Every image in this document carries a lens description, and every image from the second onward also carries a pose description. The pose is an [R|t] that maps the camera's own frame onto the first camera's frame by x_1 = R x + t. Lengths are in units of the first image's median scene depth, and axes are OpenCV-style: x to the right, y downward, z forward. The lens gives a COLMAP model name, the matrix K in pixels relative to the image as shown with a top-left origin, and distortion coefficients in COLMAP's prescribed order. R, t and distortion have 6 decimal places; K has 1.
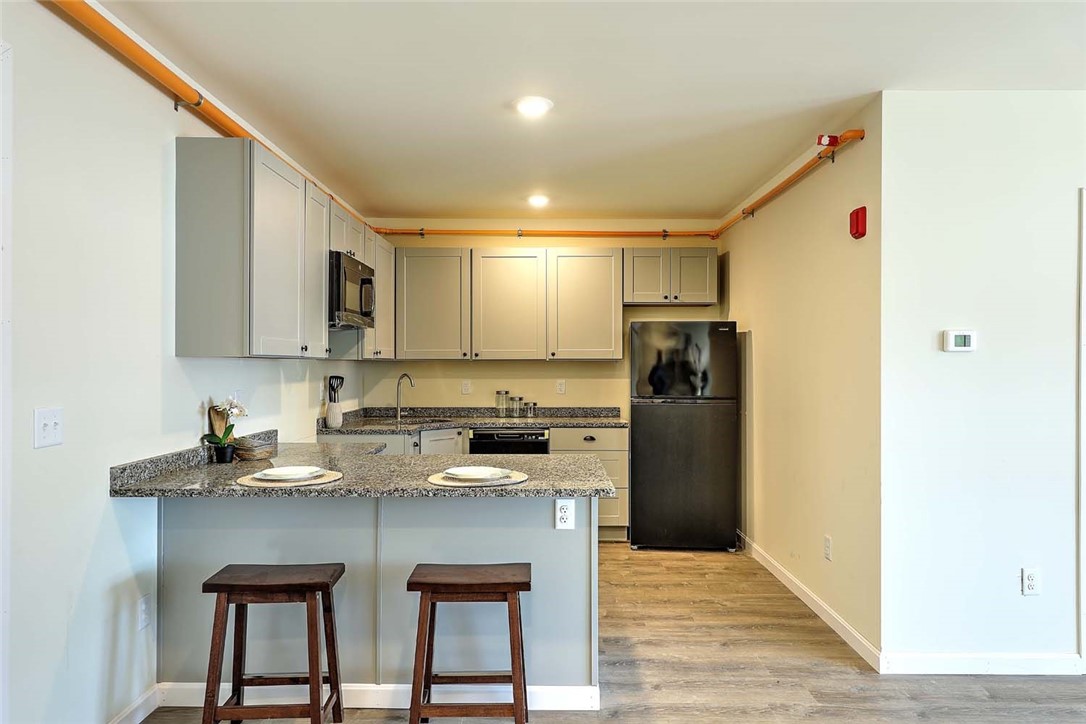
lens RADIAL K [[692.8, 0, 542.8], [0, 692.8, 365.3], [0, 0, 1]] dist [0.012383, -0.002021]
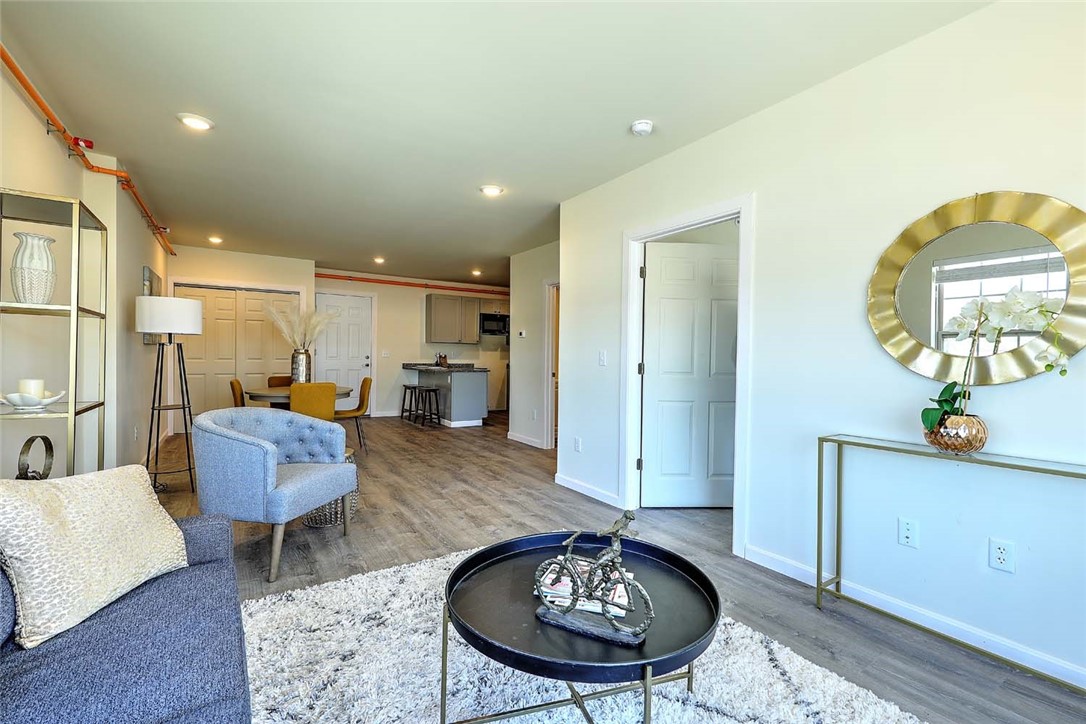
lens RADIAL K [[480.0, 0, 544.5], [0, 480.0, 361.2], [0, 0, 1]] dist [0.006986, -0.002199]
pose [[0.547214, 0.017029, -0.836820, 1.890454], [-0.014955, 0.999832, 0.010566, 0.047792], [0.836859, 0.006733, 0.547377, -0.062052]]
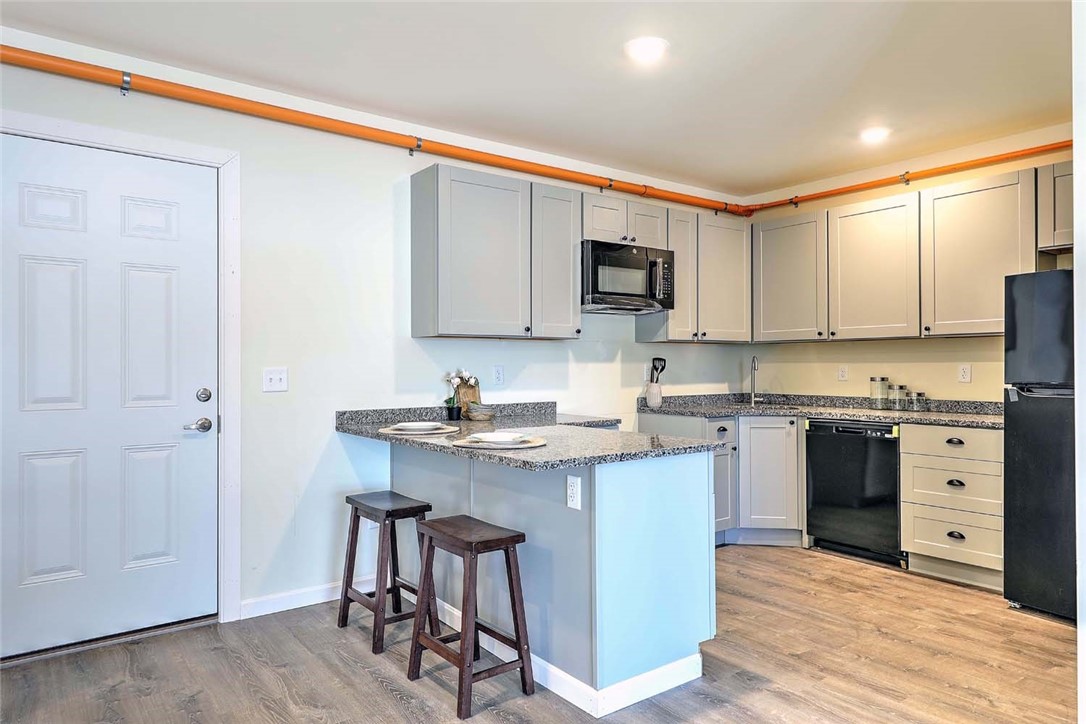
lens RADIAL K [[692.8, 0, 542.6], [0, 692.8, 364.3], [0, 0, 1]] dist [0.012383, -0.002021]
pose [[0.604991, -0.003662, -0.796224, 0.516342], [0.004379, 0.999990, -0.001271, 0.031149], [0.796220, -0.002718, 0.605001, 0.282231]]
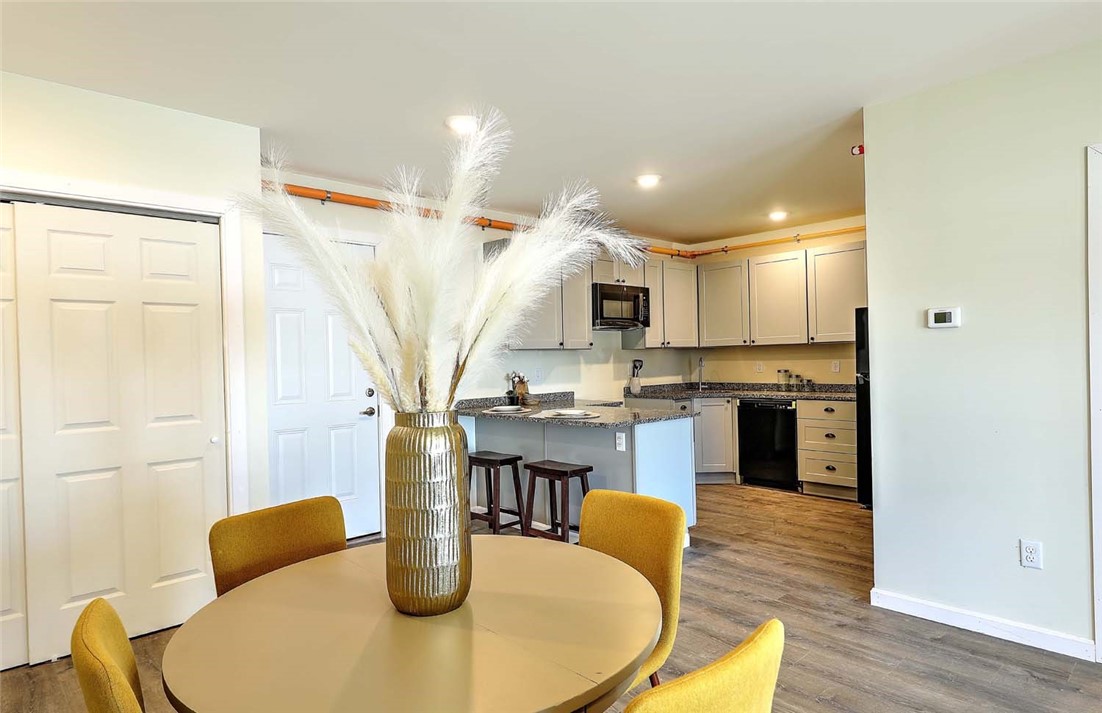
lens RADIAL K [[627.5, 0, 549.6], [0, 627.5, 363.2], [0, 0, 1]] dist [0.007278, -0.001541]
pose [[0.680653, -0.011416, -0.732517, 0.697353], [0.024261, 0.999681, 0.006964, 0.010821], [0.732205, -0.022512, 0.680713, -0.088098]]
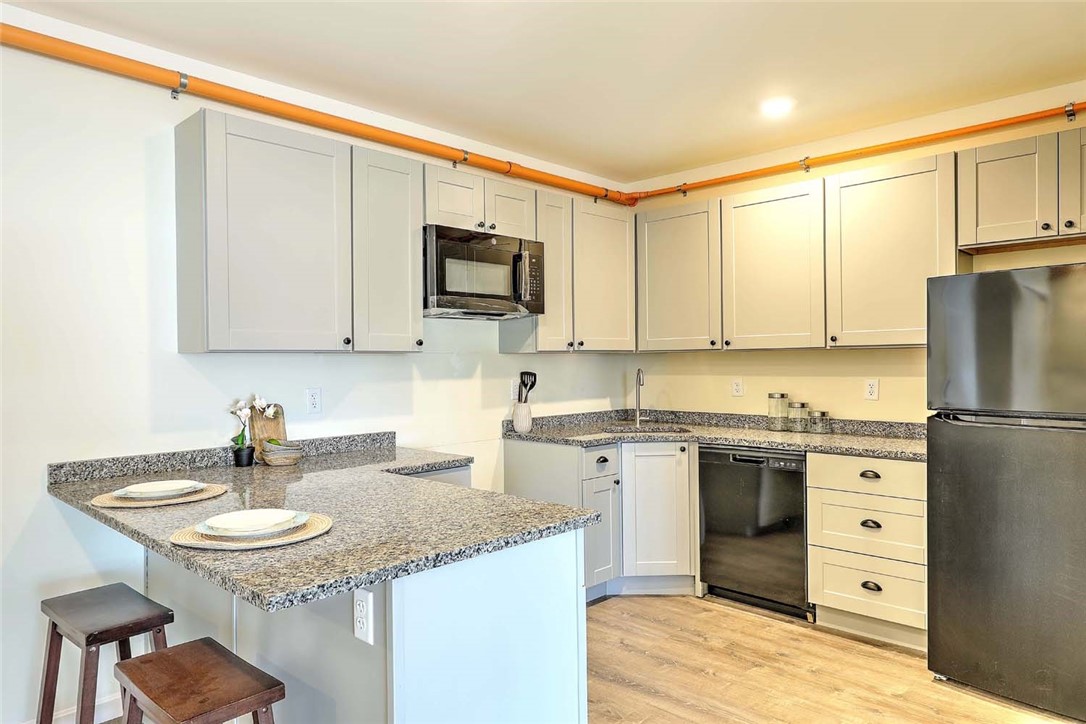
lens RADIAL K [[692.8, 0, 543.2], [0, 692.8, 364.9], [0, 0, 1]] dist [0.012383, -0.002021]
pose [[0.723399, -0.004344, -0.690416, 0.376470], [0.010842, 0.999928, 0.005069, 0.003153], [0.690345, -0.011152, 0.723394, 0.475517]]
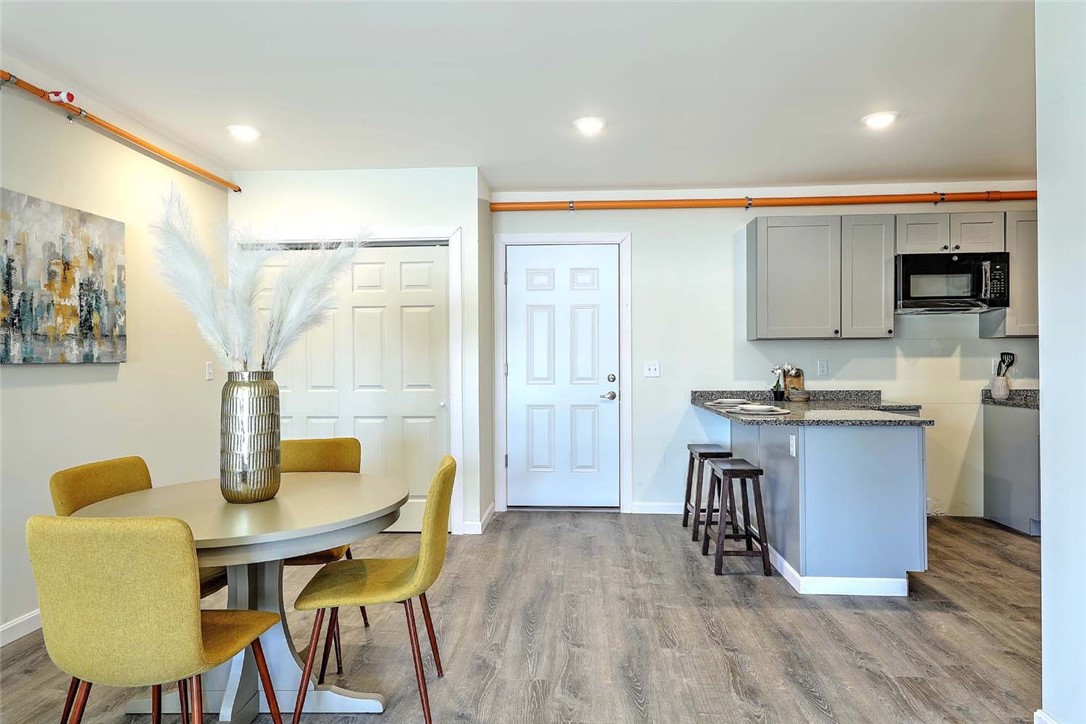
lens RADIAL K [[644.8, 0, 544.2], [0, 644.8, 364.8], [0, 0, 1]] dist [0.010355, -0.001889]
pose [[-0.062610, 0.002638, -0.998035, 0.935579], [0.005839, 0.999980, 0.002277, 0.034317], [0.998021, -0.005685, -0.062624, 0.406874]]
